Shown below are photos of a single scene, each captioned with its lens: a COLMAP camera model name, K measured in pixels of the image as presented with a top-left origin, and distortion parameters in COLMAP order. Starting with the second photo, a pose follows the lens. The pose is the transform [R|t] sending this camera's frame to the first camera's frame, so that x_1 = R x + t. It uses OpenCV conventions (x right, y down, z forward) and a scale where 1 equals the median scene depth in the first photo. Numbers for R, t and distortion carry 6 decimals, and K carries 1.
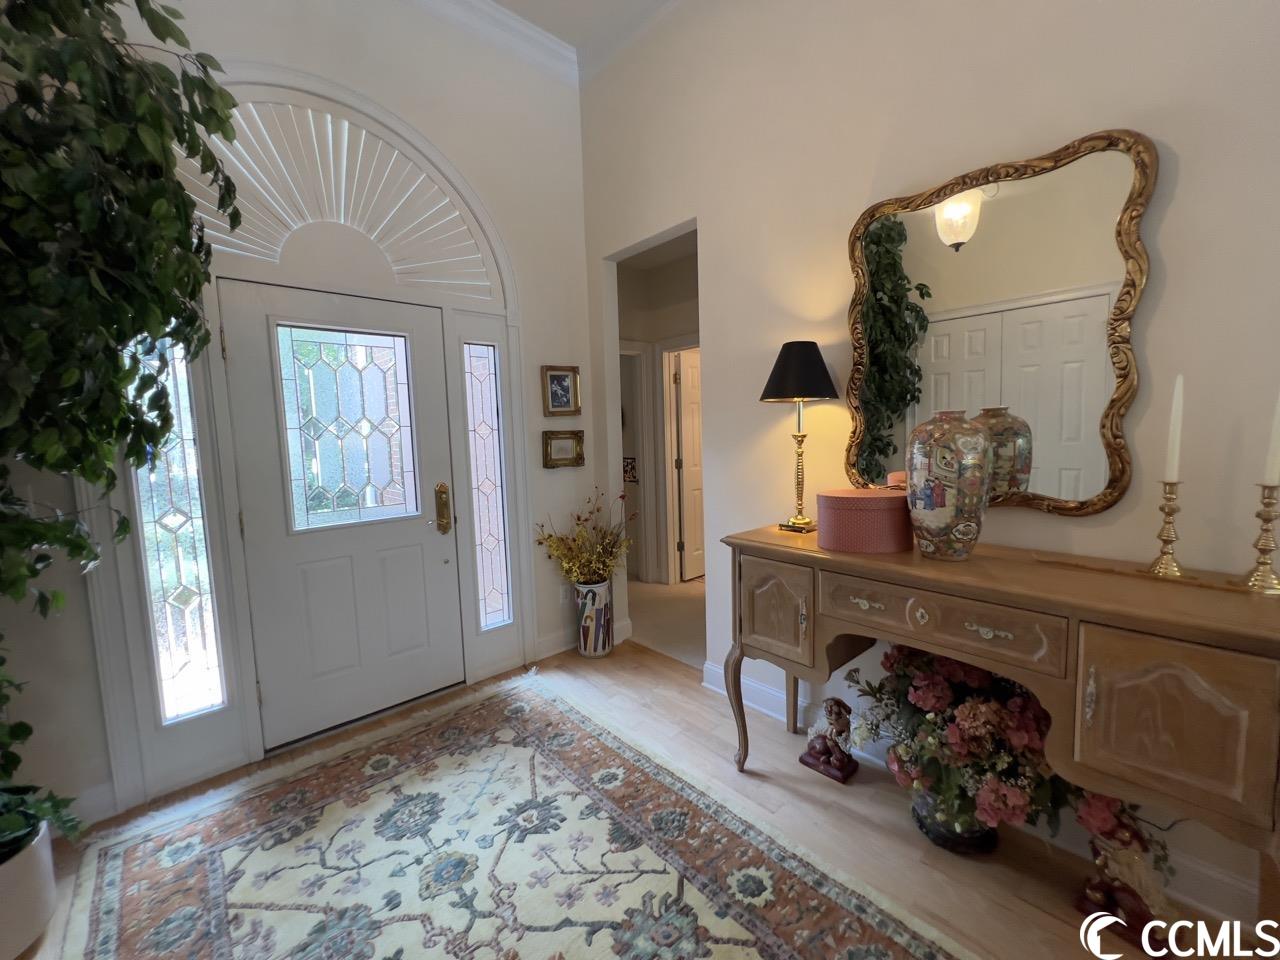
lens RADIAL K [[513.5, 0, 639.2], [0, 513.5, 476.5], [0, 0, 1]] dist [-0.001676, 0.000862]
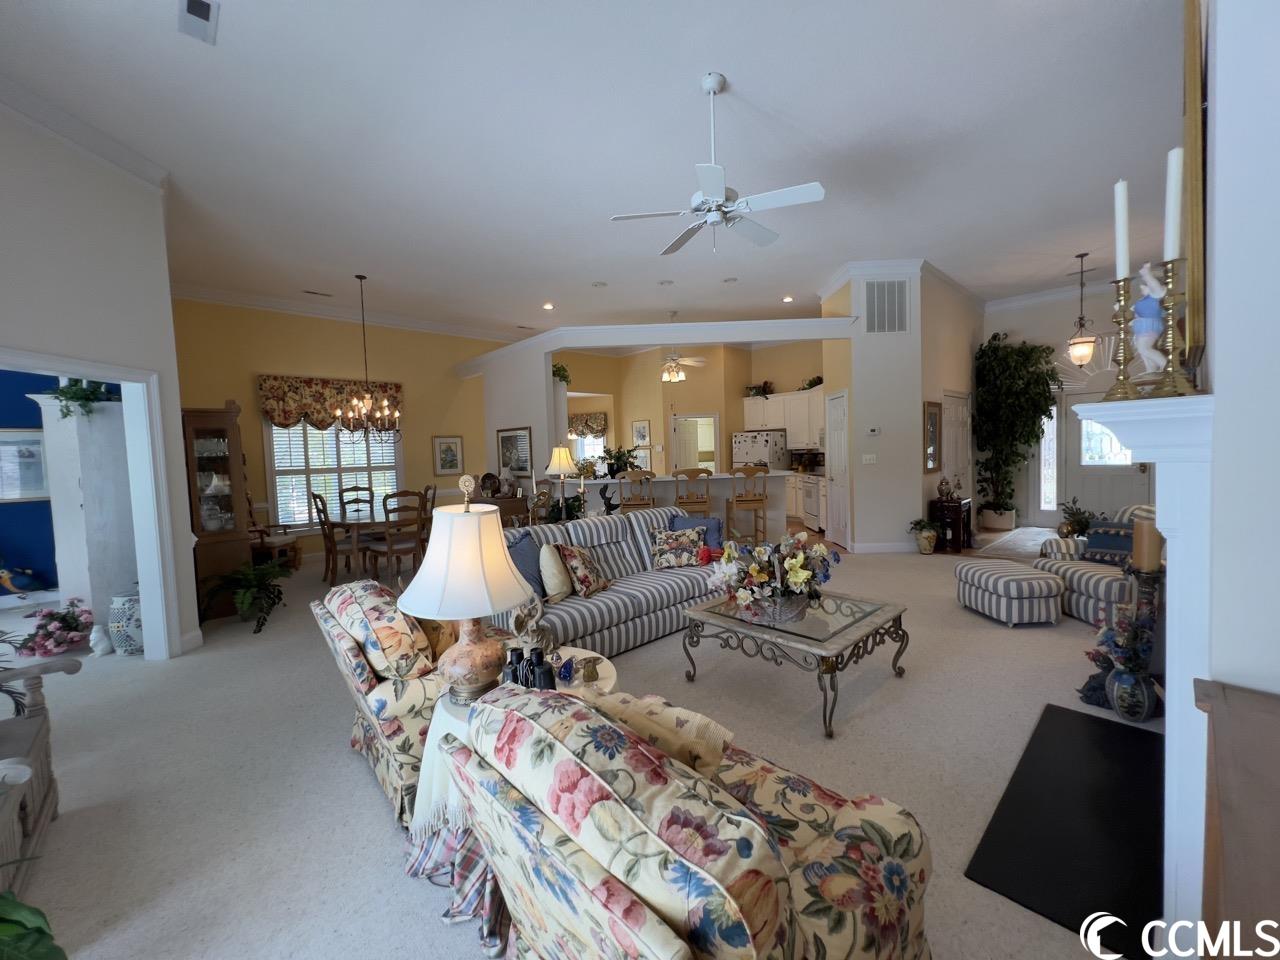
lens RADIAL K [[513.5, 0, 635.9], [0, 513.5, 480.4], [0, 0, 1]] dist [-0.001676, 0.000862]
pose [[0.023954, 0.088082, -0.995825, 3.037739], [-0.057104, 0.994605, 0.086601, 0.096201], [0.998081, 0.054791, 0.028855, -2.334815]]
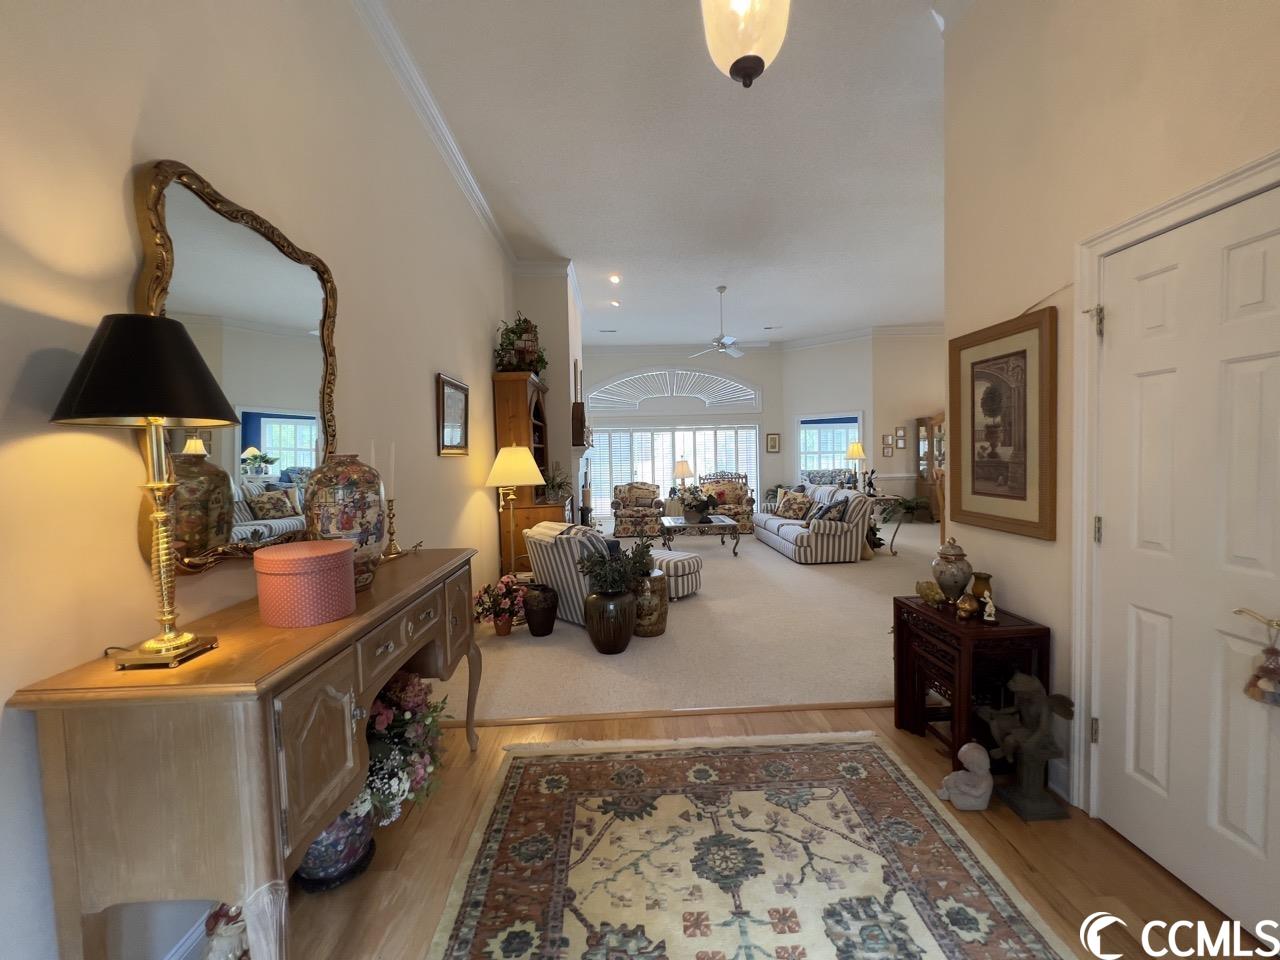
lens RADIAL K [[513.5, 0, 638.5], [0, 513.5, 476.7], [0, 0, 1]] dist [-0.001676, 0.000862]
pose [[-0.764693, 0.023581, 0.643963, -0.461277], [0.107784, 0.989932, 0.091741, -0.091006], [-0.635317, 0.139563, -0.759536, 1.153477]]
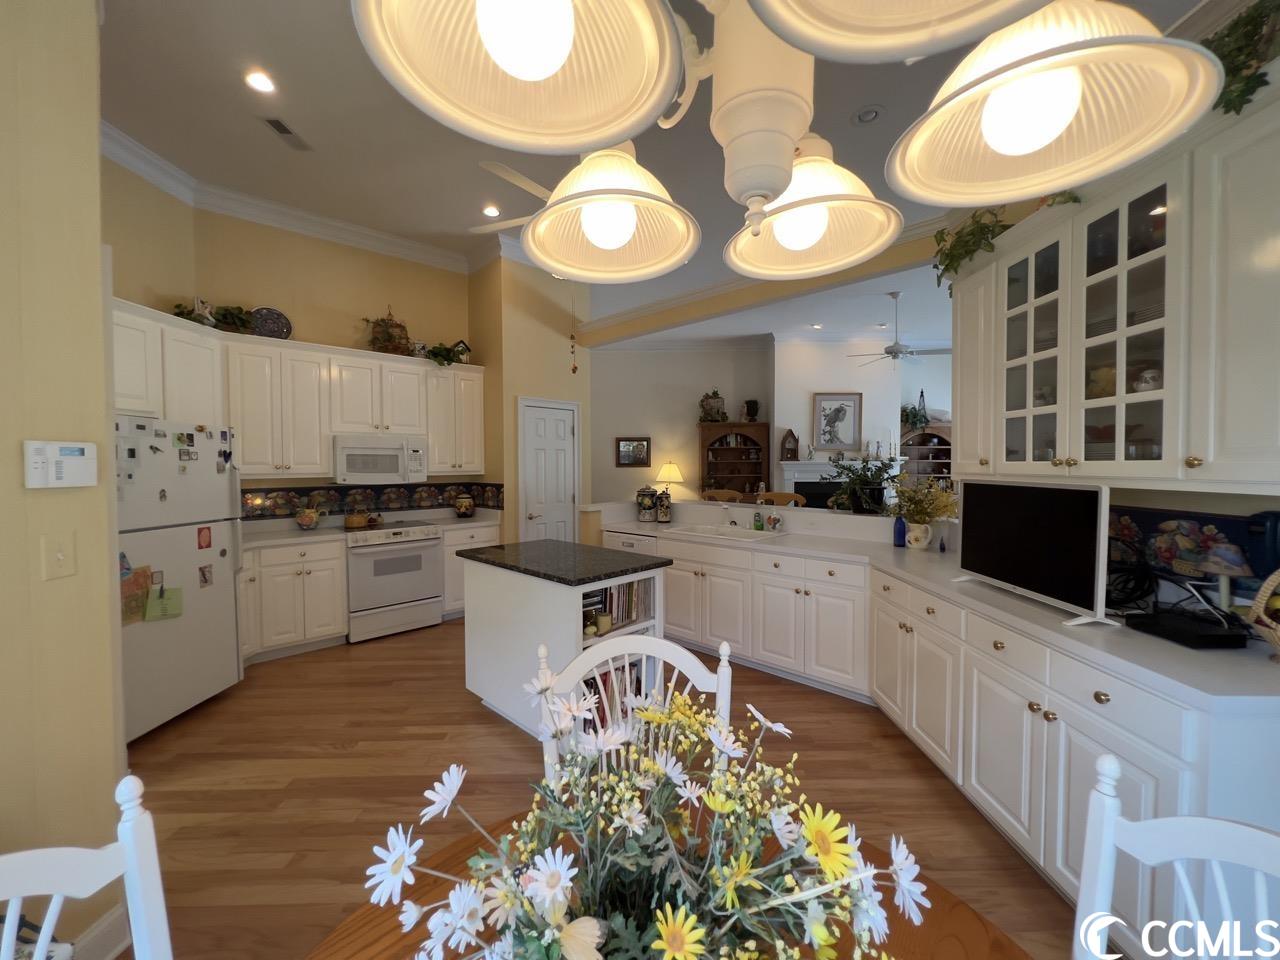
lens RADIAL K [[513.5, 0, 640.7], [0, 513.5, 479.2], [0, 0, 1]] dist [-0.001676, 0.000862]
pose [[0.668230, 0.008168, 0.743910, -2.219349], [0.049715, 0.997214, -0.055606, 0.308588], [-0.742292, 0.074141, 0.665962, -3.014291]]
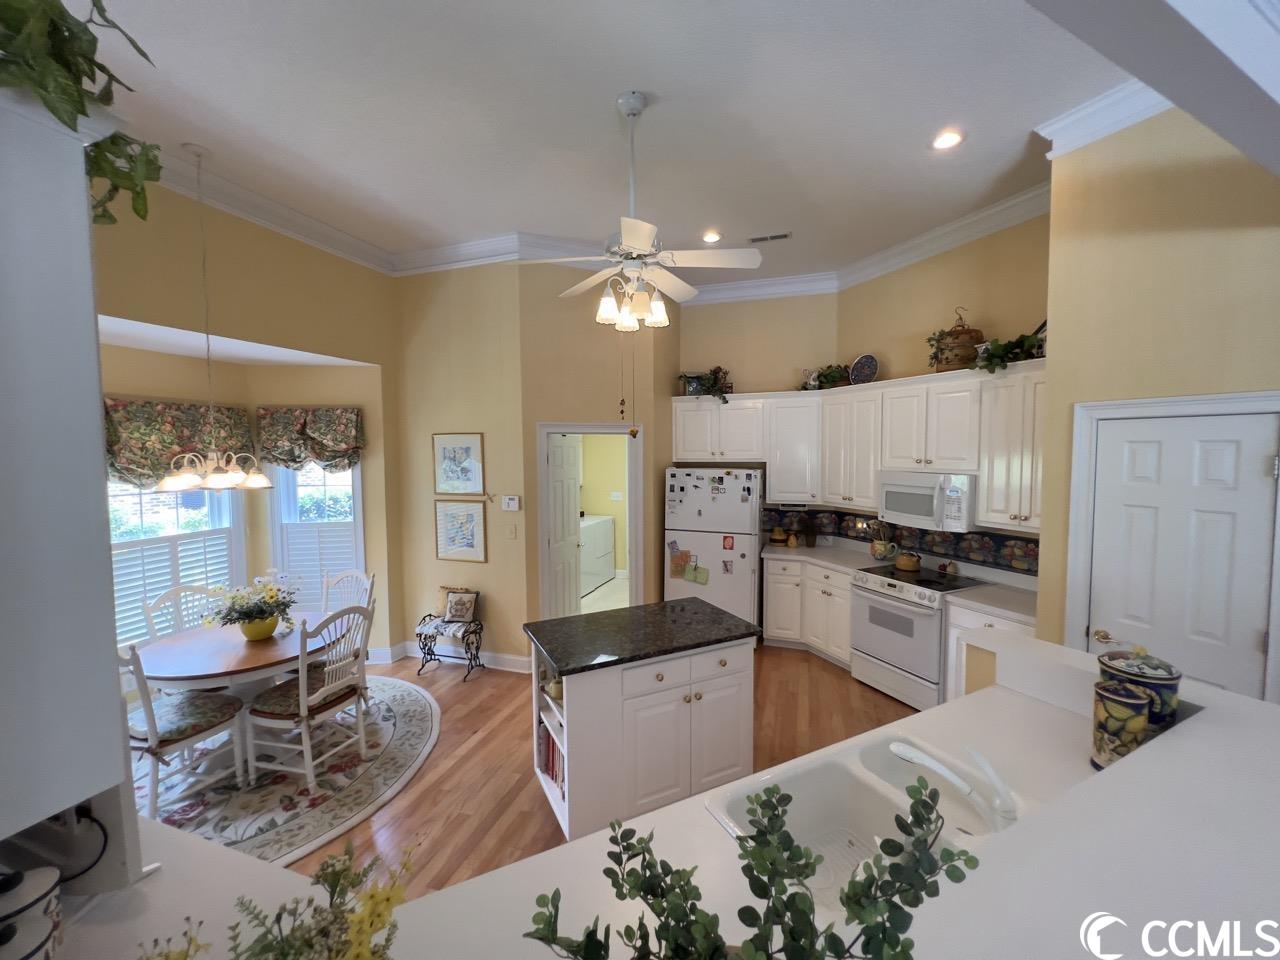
lens RADIAL K [[513.5, 0, 637.3], [0, 513.5, 476.5], [0, 0, 1]] dist [-0.001676, 0.000862]
pose [[0.478849, 0.079478, -0.874292, -0.064531], [-0.088499, 0.995191, 0.041998, -0.040975], [0.873425, 0.057263, 0.483579, -2.553234]]
